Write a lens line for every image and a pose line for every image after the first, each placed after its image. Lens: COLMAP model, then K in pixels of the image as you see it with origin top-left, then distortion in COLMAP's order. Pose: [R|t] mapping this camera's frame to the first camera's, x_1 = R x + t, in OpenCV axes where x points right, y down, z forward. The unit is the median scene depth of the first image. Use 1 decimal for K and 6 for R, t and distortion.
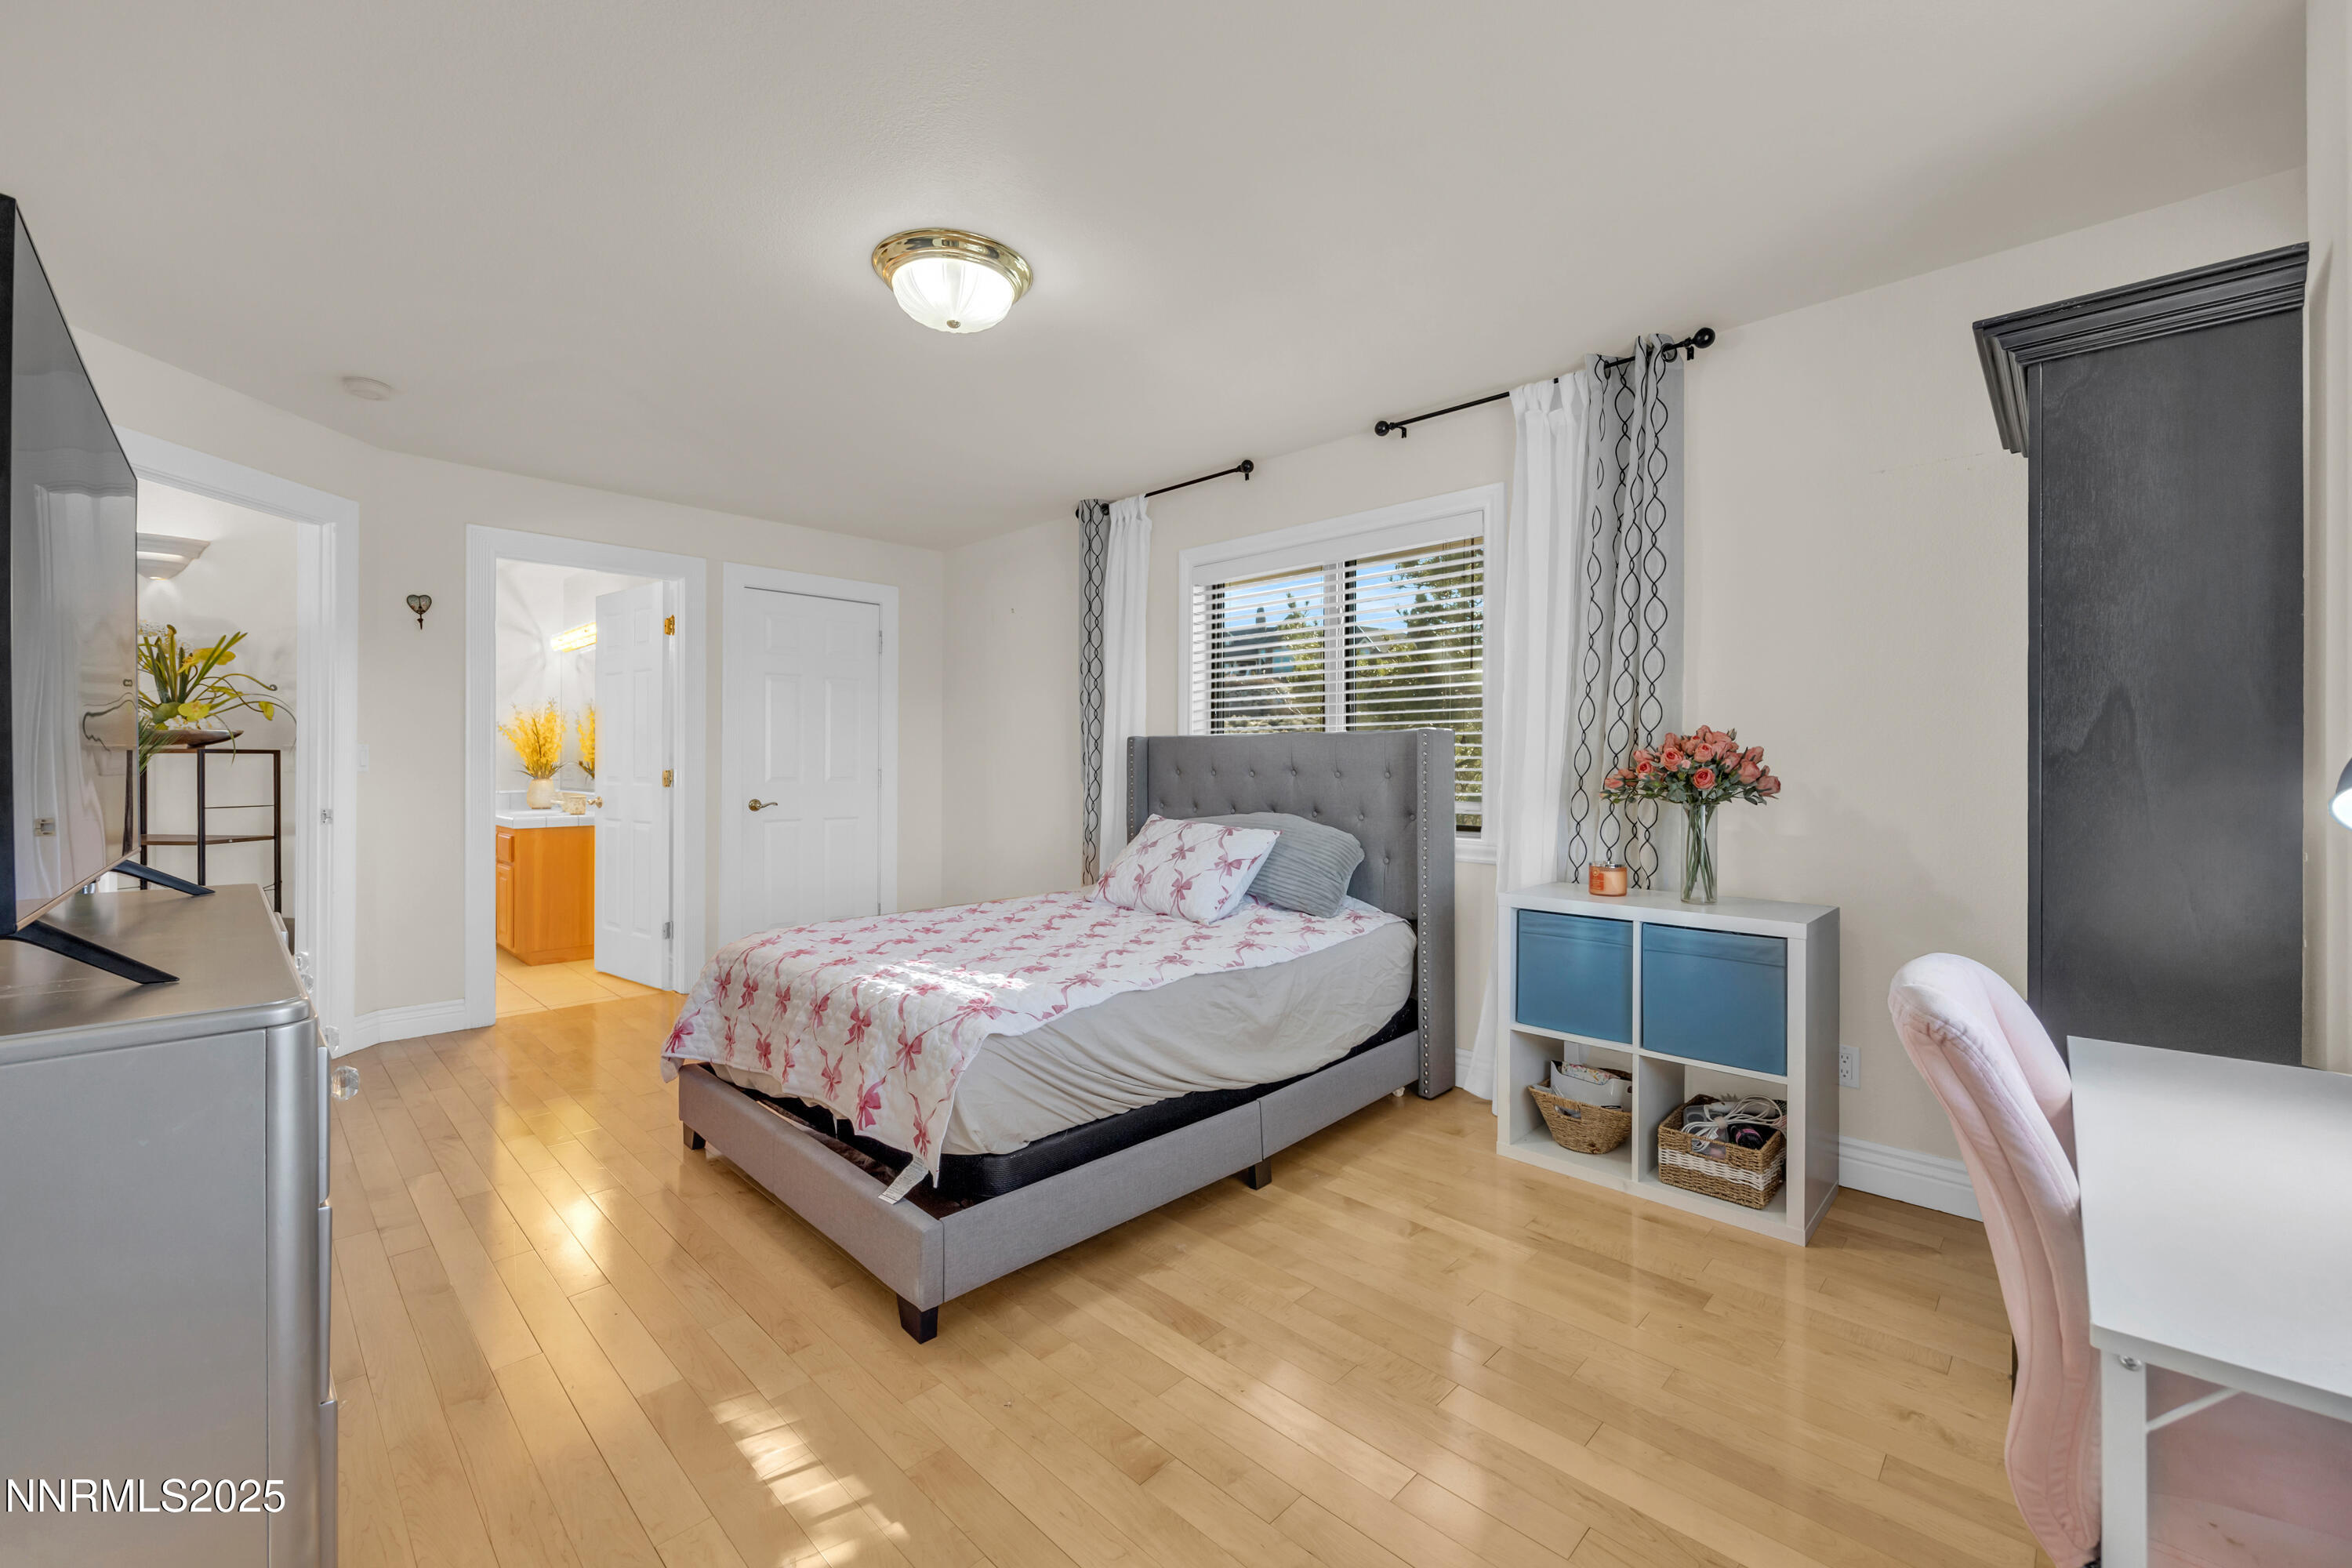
lens RADIAL K [[948.3, 0, 1175.4], [0, 948.3, 777.5], [0, 0, 1]] dist [-0.003524, -0.000382]
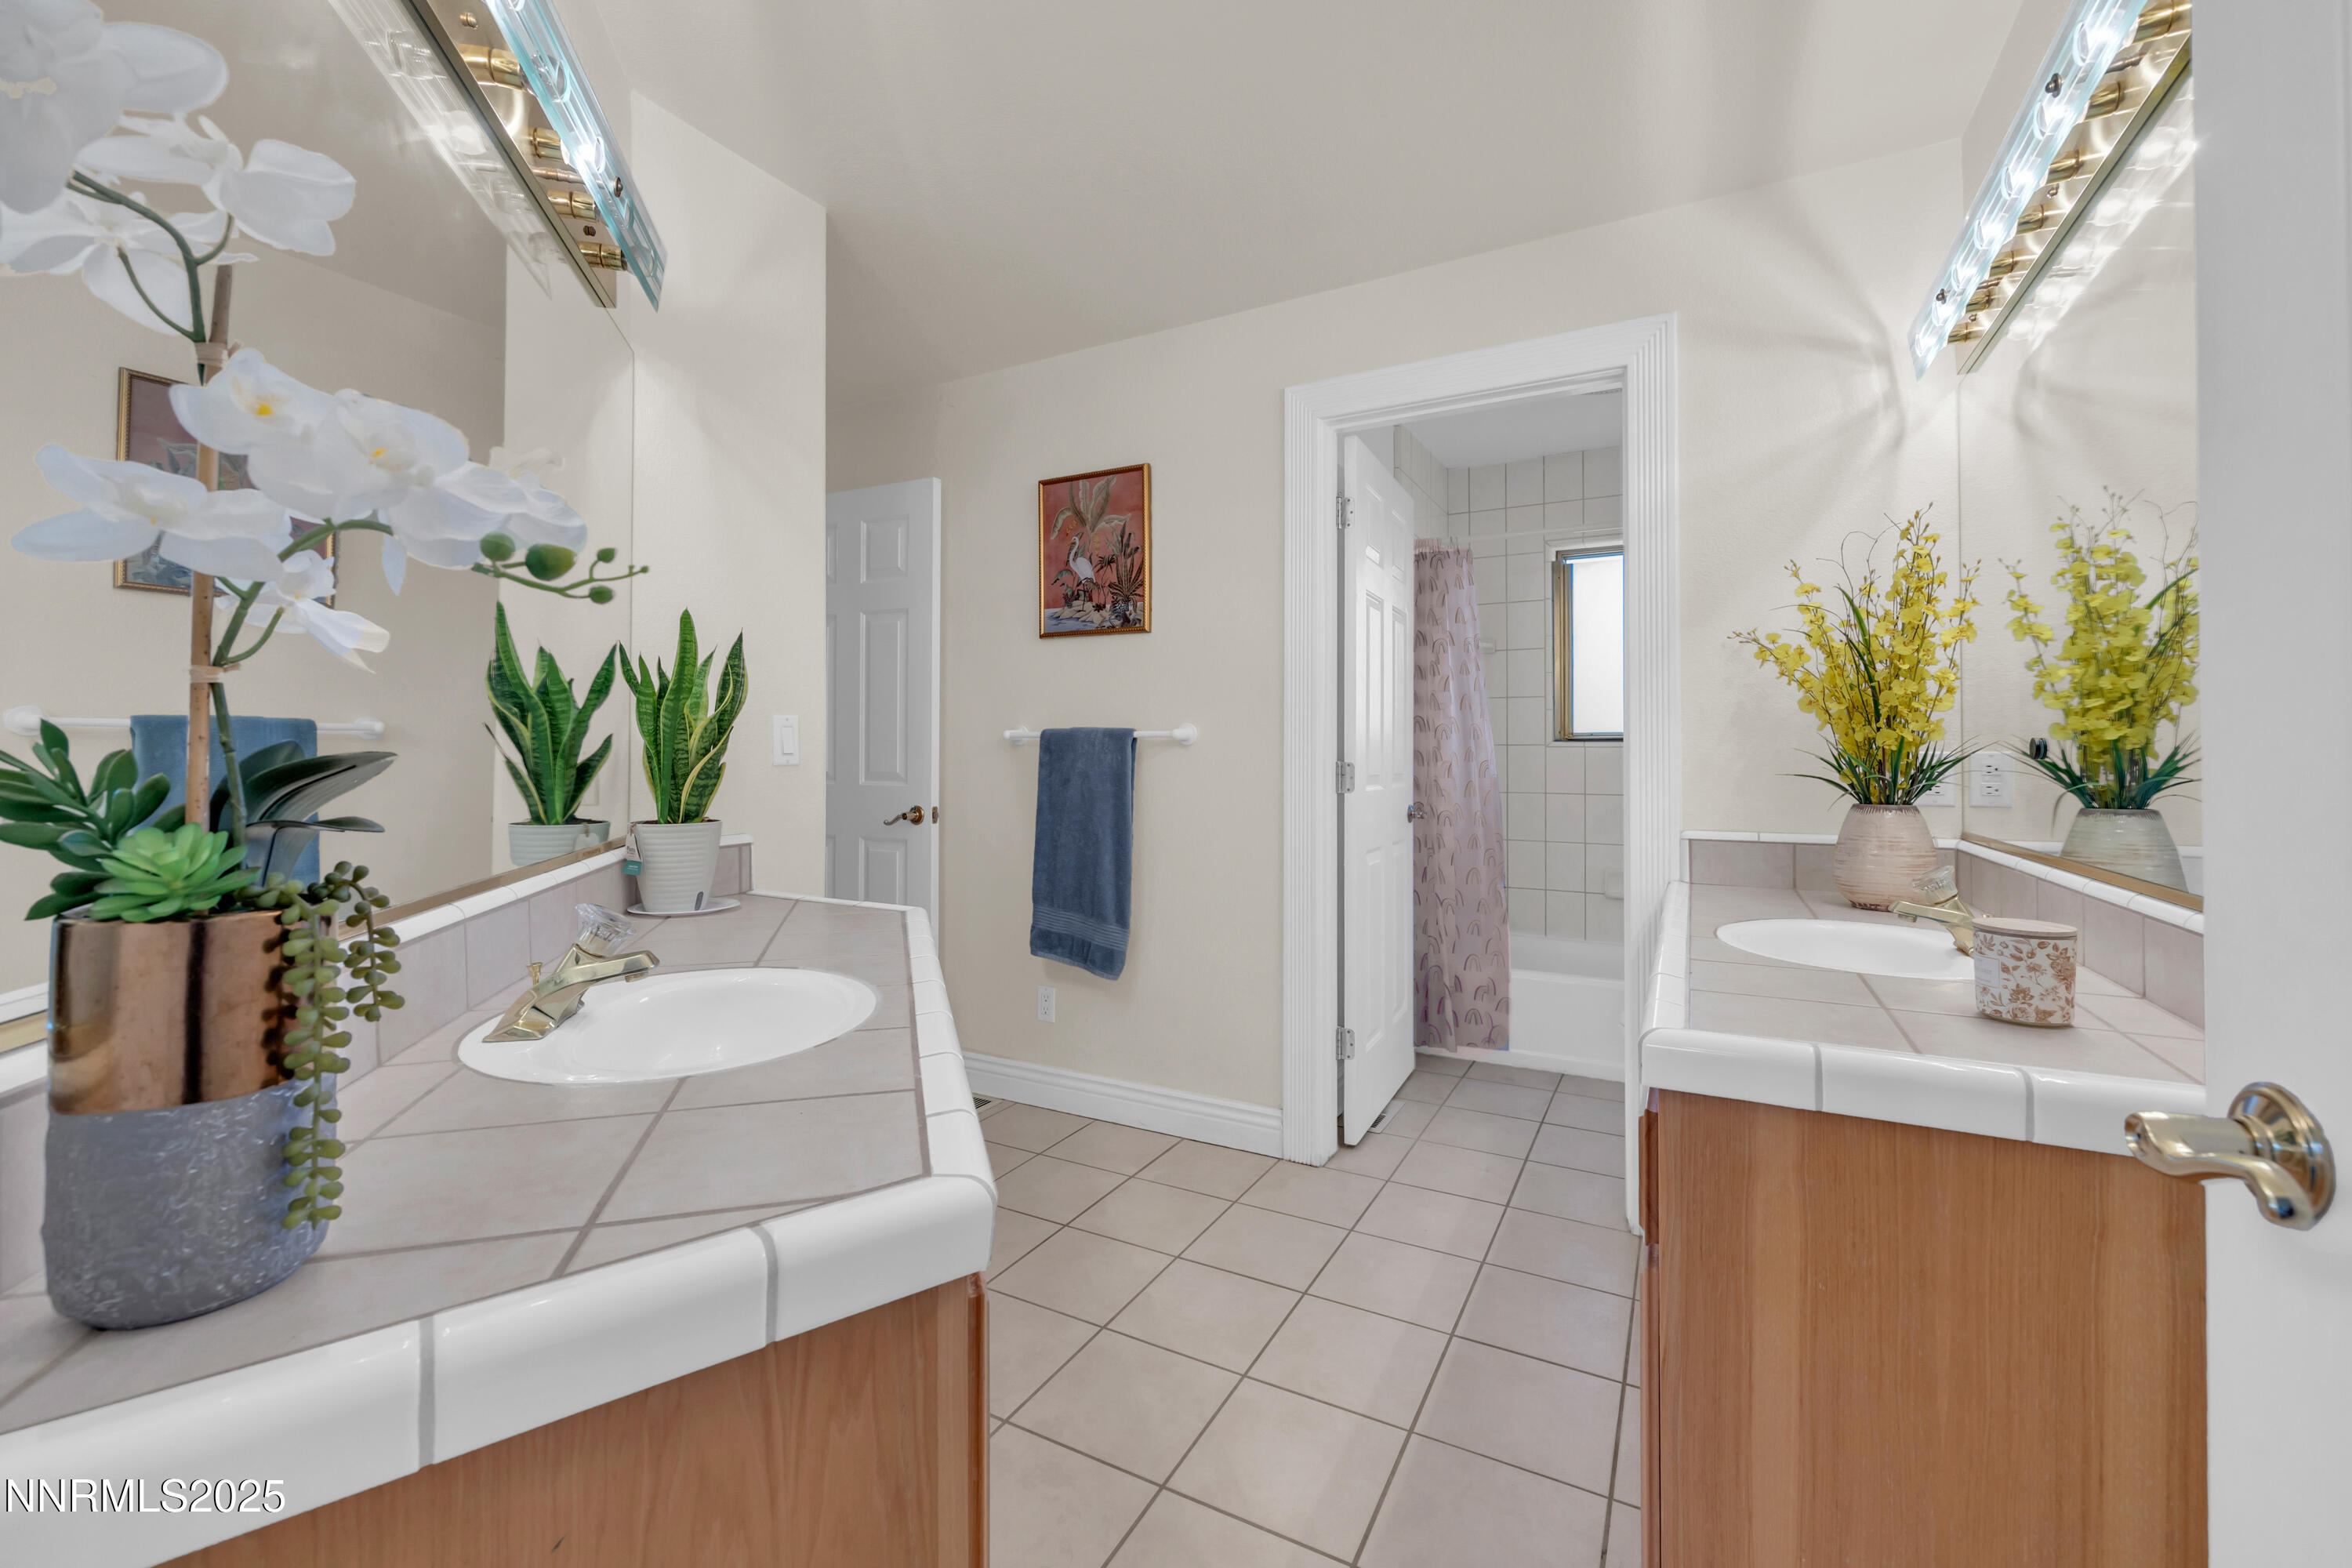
lens RADIAL K [[948.3, 0, 1176.7], [0, 948.3, 759.6], [0, 0, 1]] dist [-0.003524, -0.000382]
pose [[0.269149, -0.013552, -0.963003, -0.441780], [0.003091, 0.999908, -0.013207, -0.009281], [0.963094, 0.000578, 0.269166, 0.701911]]
